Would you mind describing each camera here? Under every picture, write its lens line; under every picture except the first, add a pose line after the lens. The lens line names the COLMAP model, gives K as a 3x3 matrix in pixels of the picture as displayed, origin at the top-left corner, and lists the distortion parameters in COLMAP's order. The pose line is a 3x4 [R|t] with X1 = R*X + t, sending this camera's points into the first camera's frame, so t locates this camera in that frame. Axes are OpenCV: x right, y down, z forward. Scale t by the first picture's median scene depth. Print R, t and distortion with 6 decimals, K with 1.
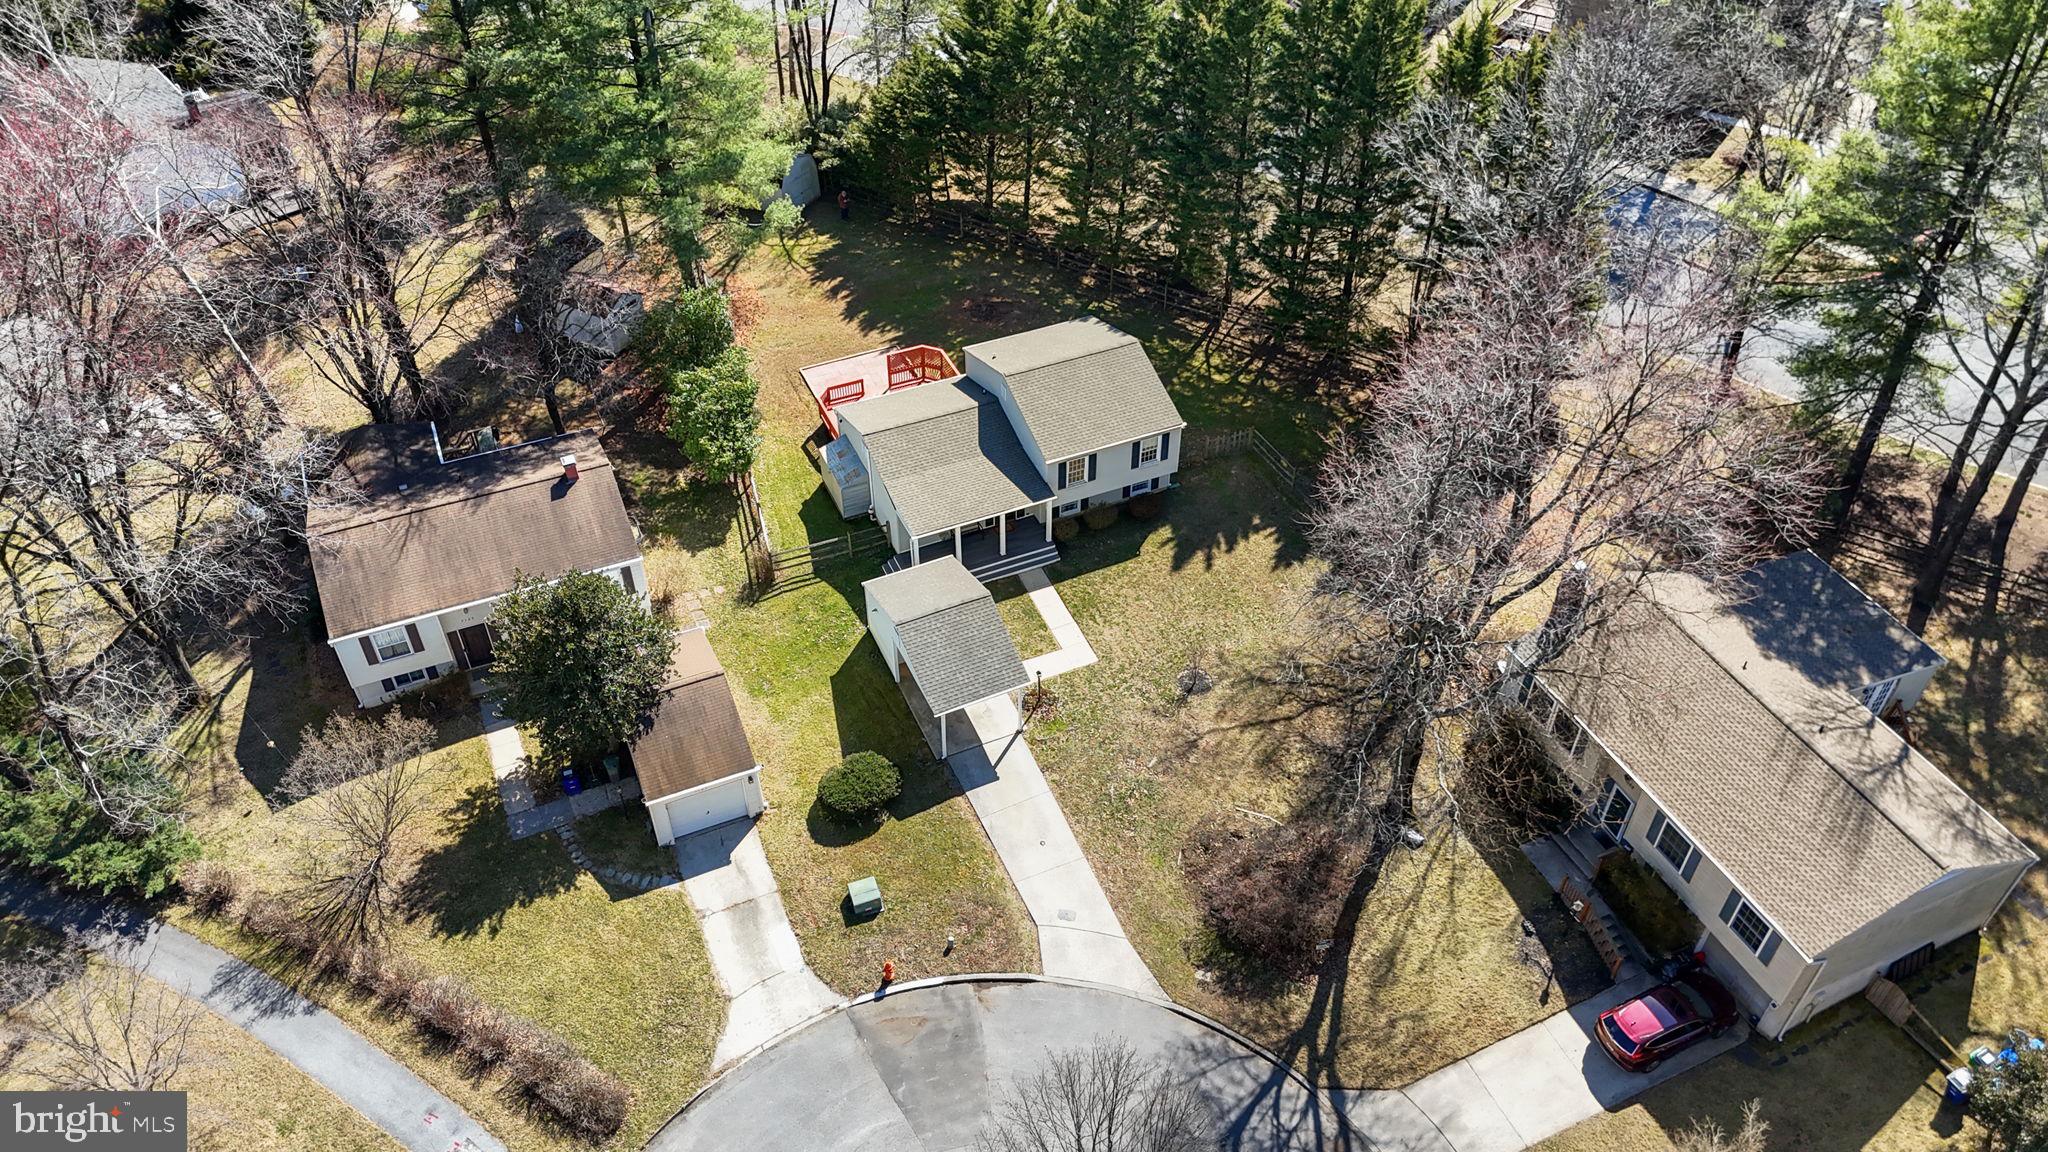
lens RADIAL K [[1527.5, 0, 1031.5], [0, 1527.5, 574.4], [0, 0, 1]] dist [0.065826, -0.077944]
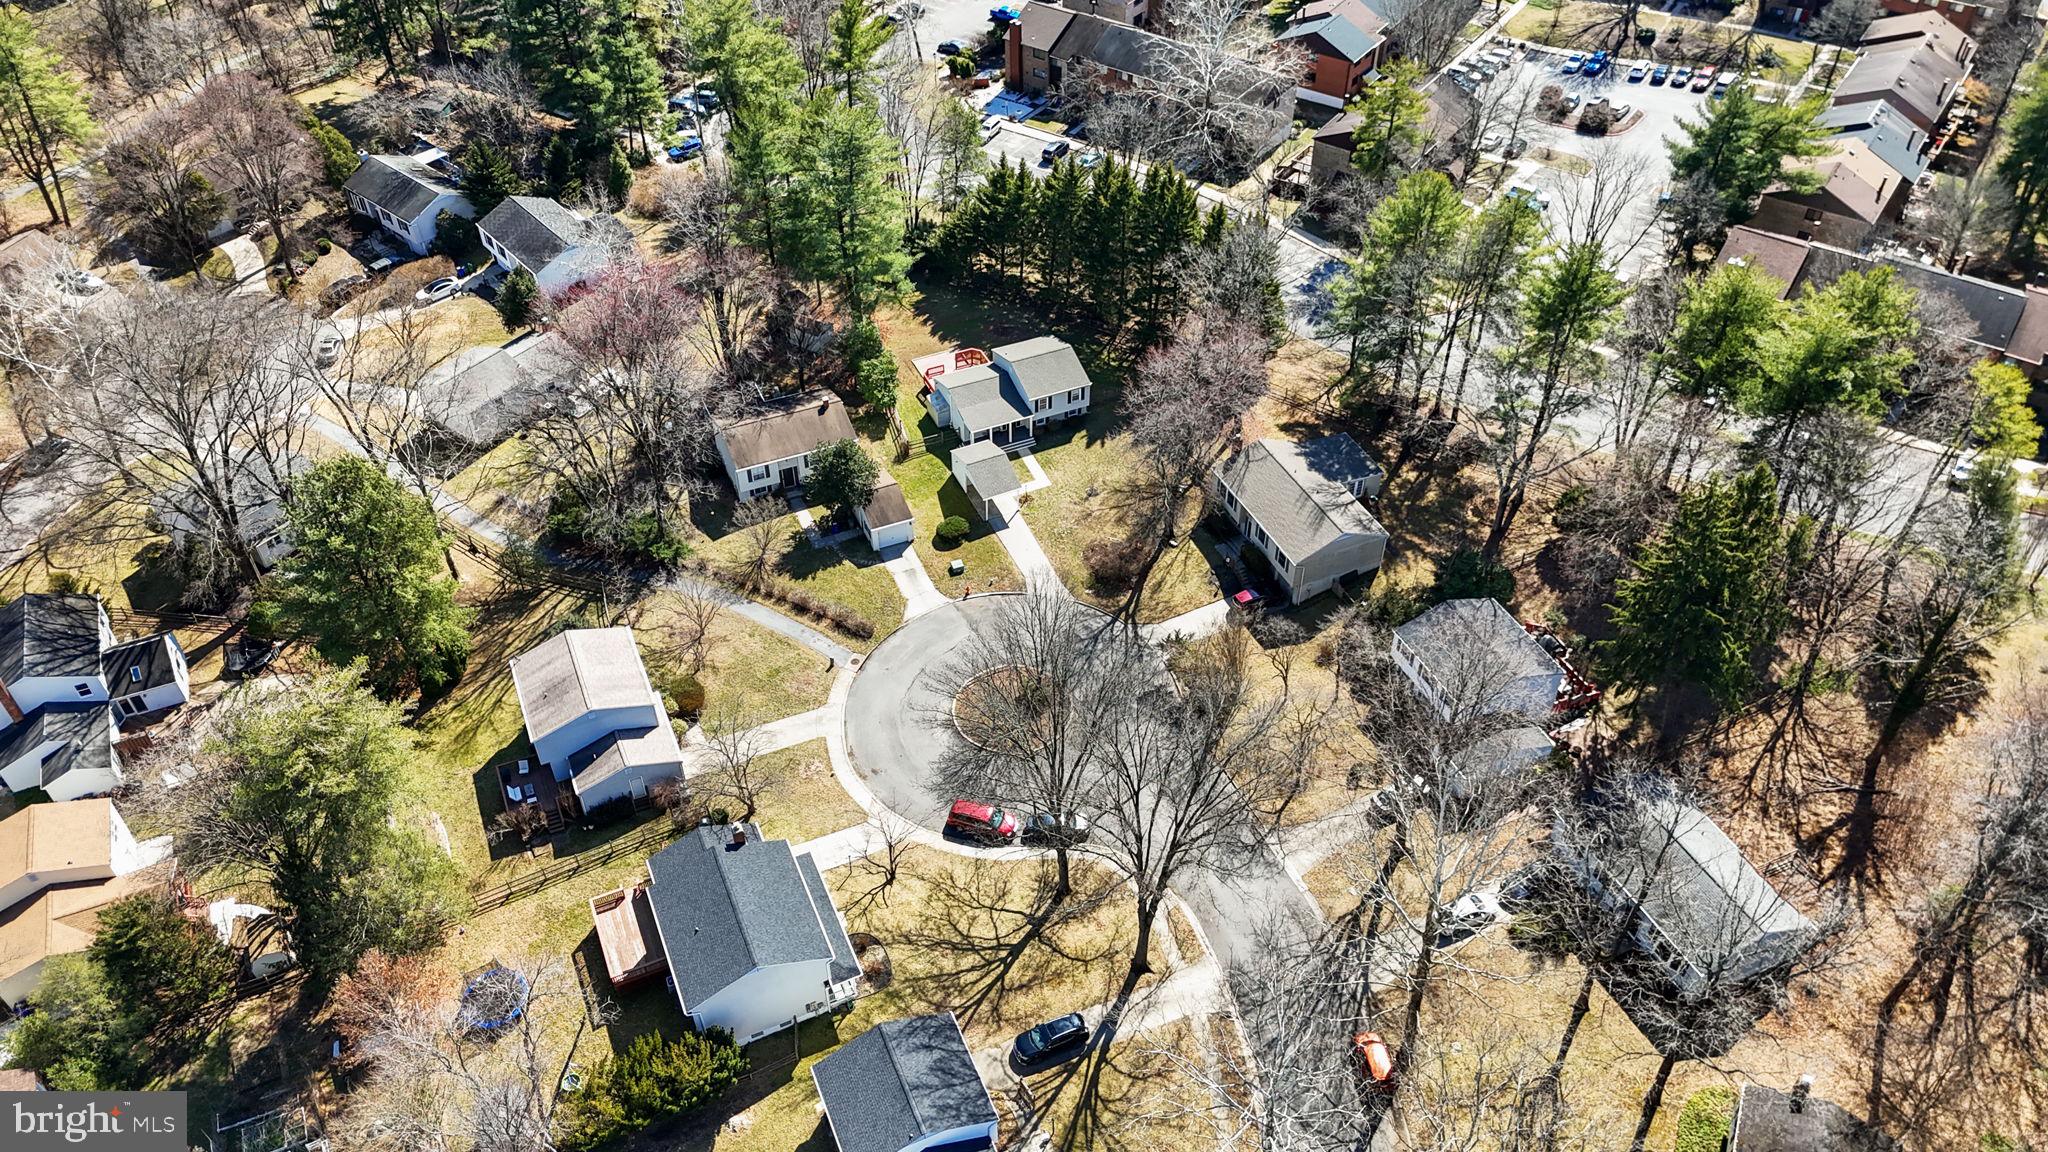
lens RADIAL K [[1571.9, 0, 1026.7], [0, 1571.9, 583.5], [0, 0, 1]] dist [0.133010, -0.000188]
pose [[0.999988, -0.002547, -0.004241, 0.015384], [0.002556, 0.999995, 0.002005, 0.203079], [0.004235, -0.002016, 0.999989, -1.402396]]
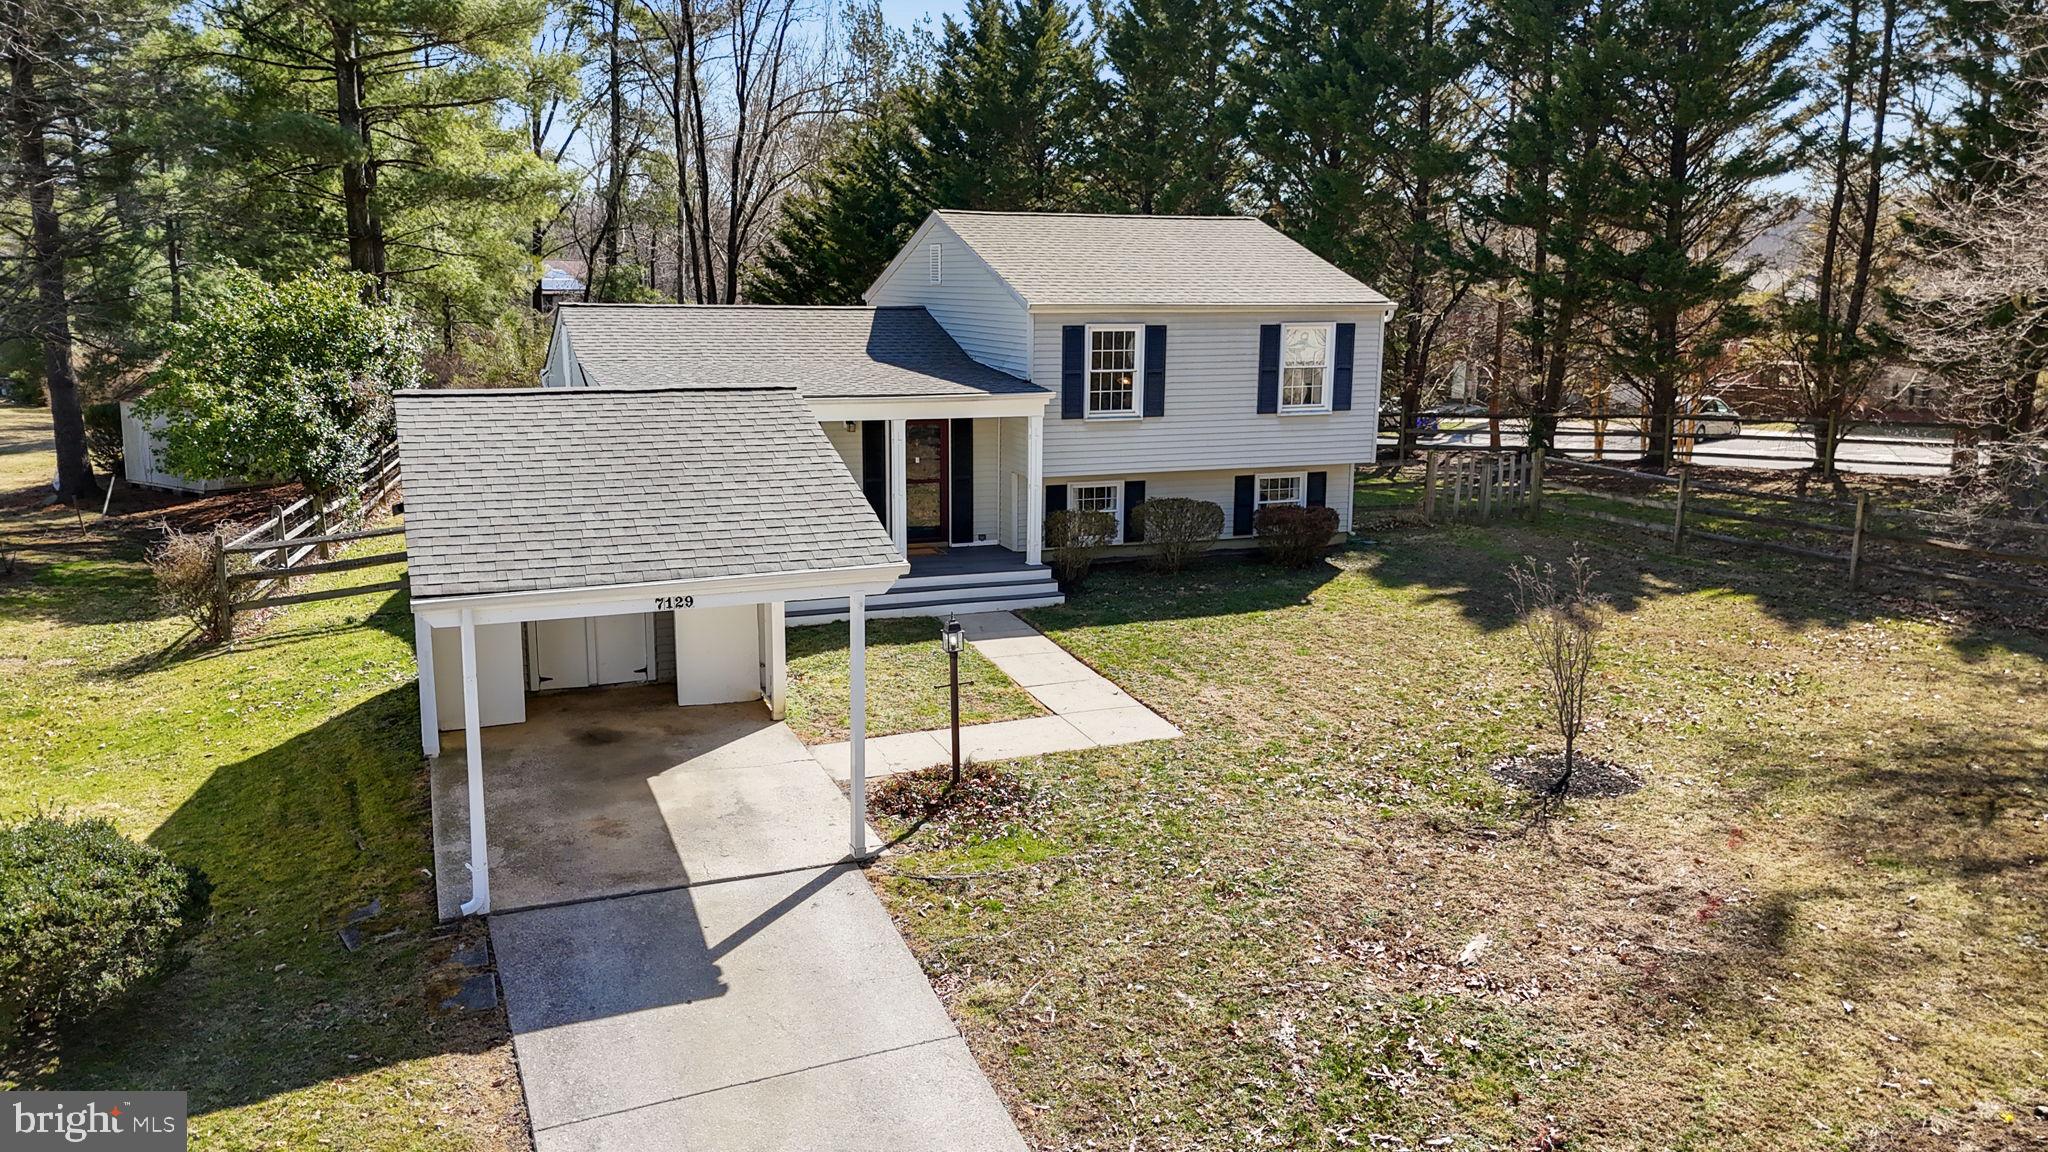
lens RADIAL K [[1531.9, 0, 1024.0], [0, 1531.9, 576.0], [0, 0, 1]] dist [0.066702, -0.076263]
pose [[0.999033, 0.012342, -0.042190, 0.025758], [-0.032780, 0.848641, -0.527952, 0.179933], [0.029288, 0.528825, 0.848225, 0.748926]]
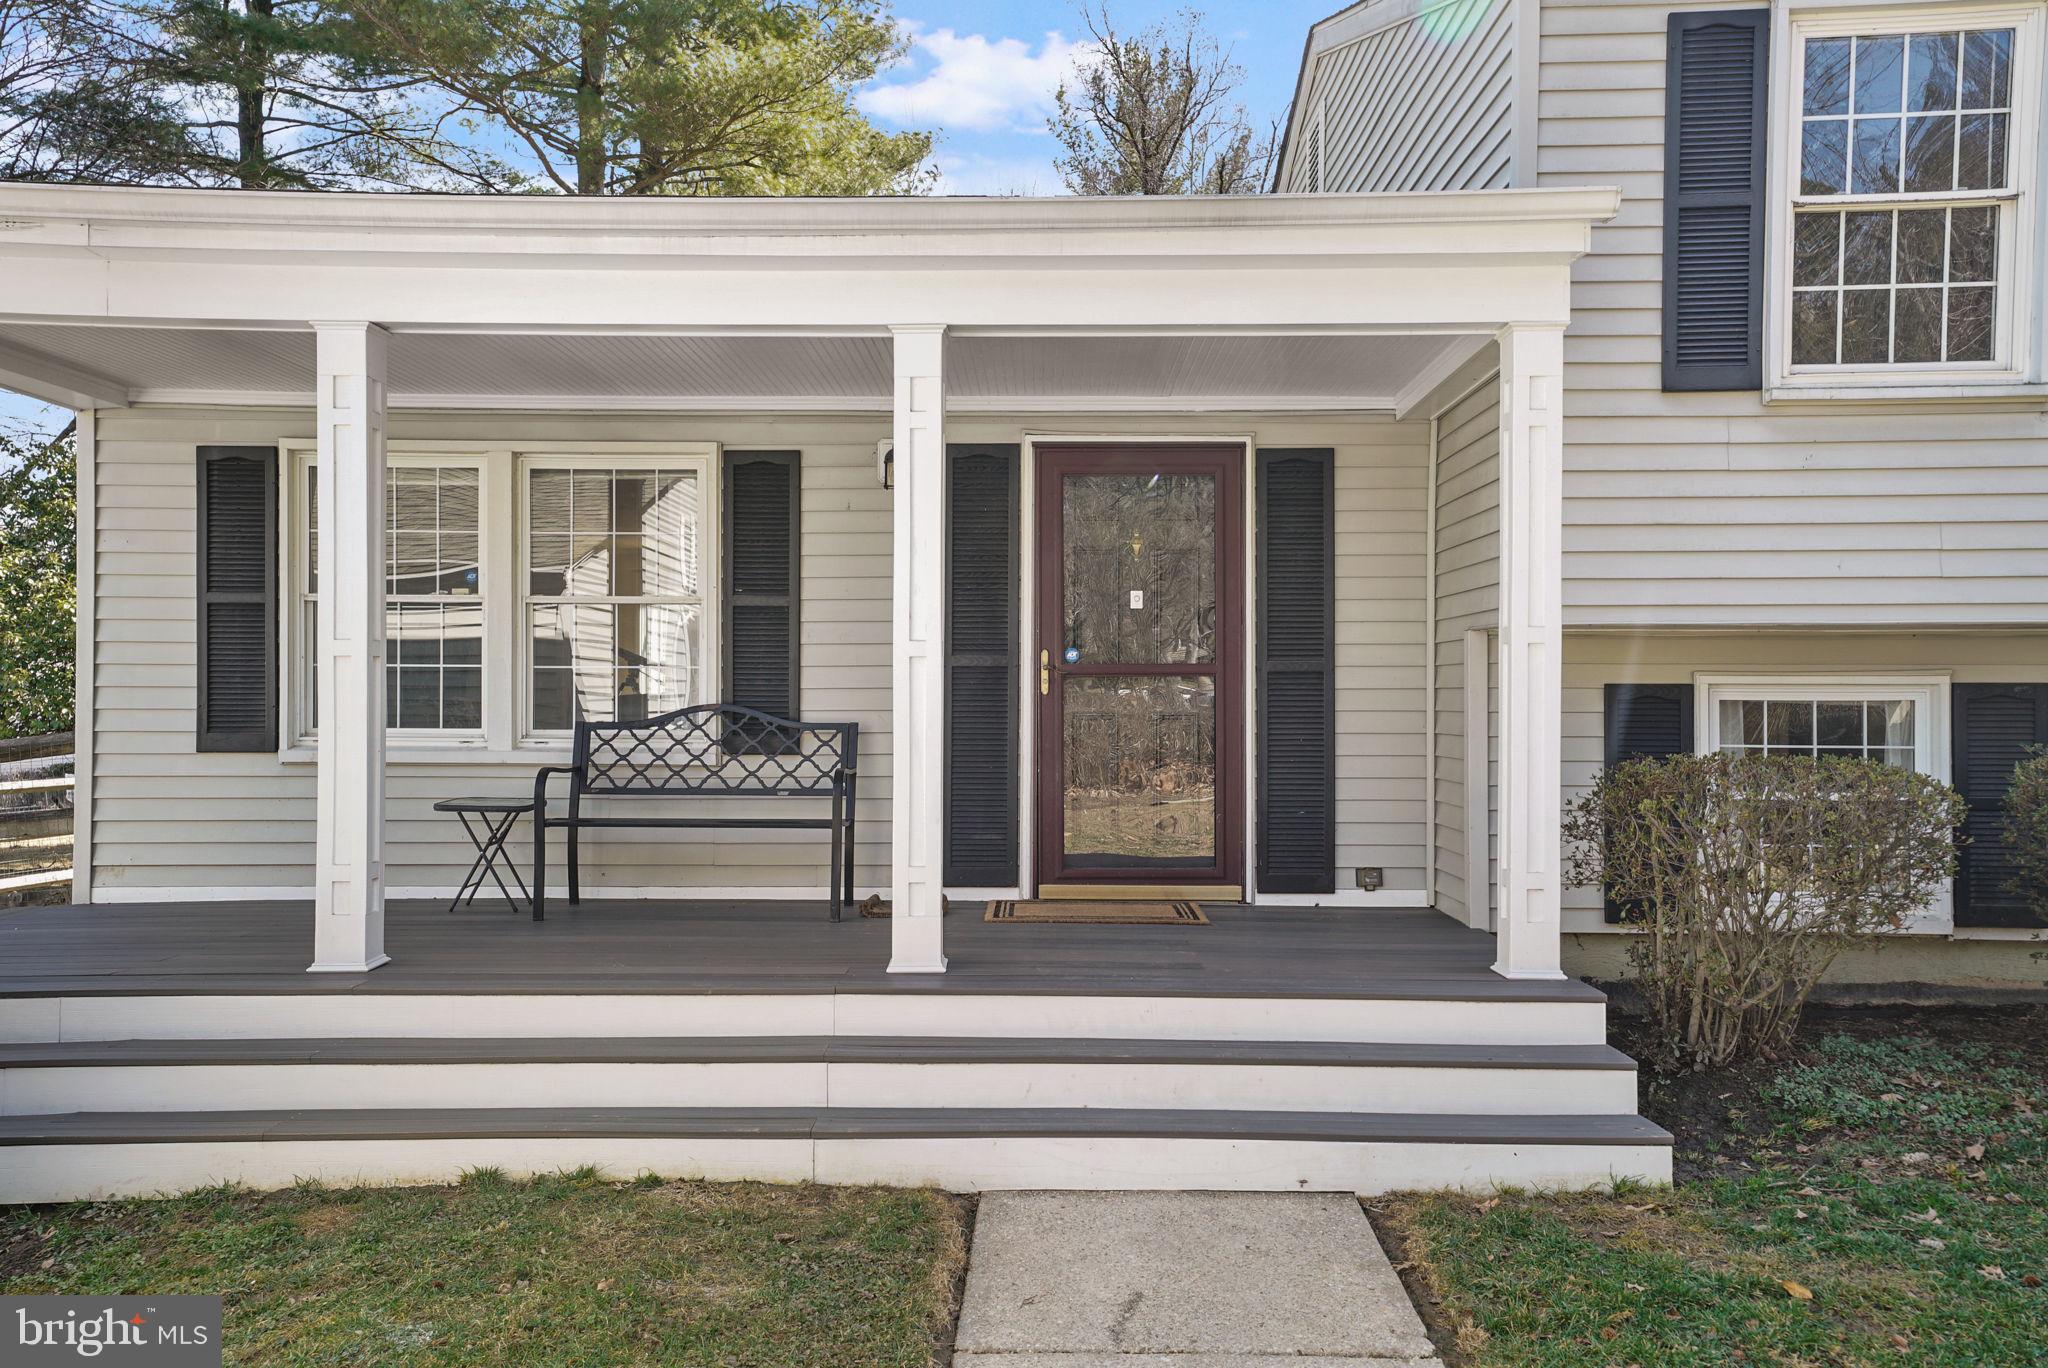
lens RADIAL K [[1517.7, 0, 1018.7], [0, 1517.7, 696.1], [0, 0, 1]] dist [-0.001350, 0.126096]
pose [[0.898272, -0.005095, -0.439410, 0.024168], [-0.298905, 0.725897, -0.619459, 0.026757], [0.322123, 0.687784, 0.650530, 0.994292]]
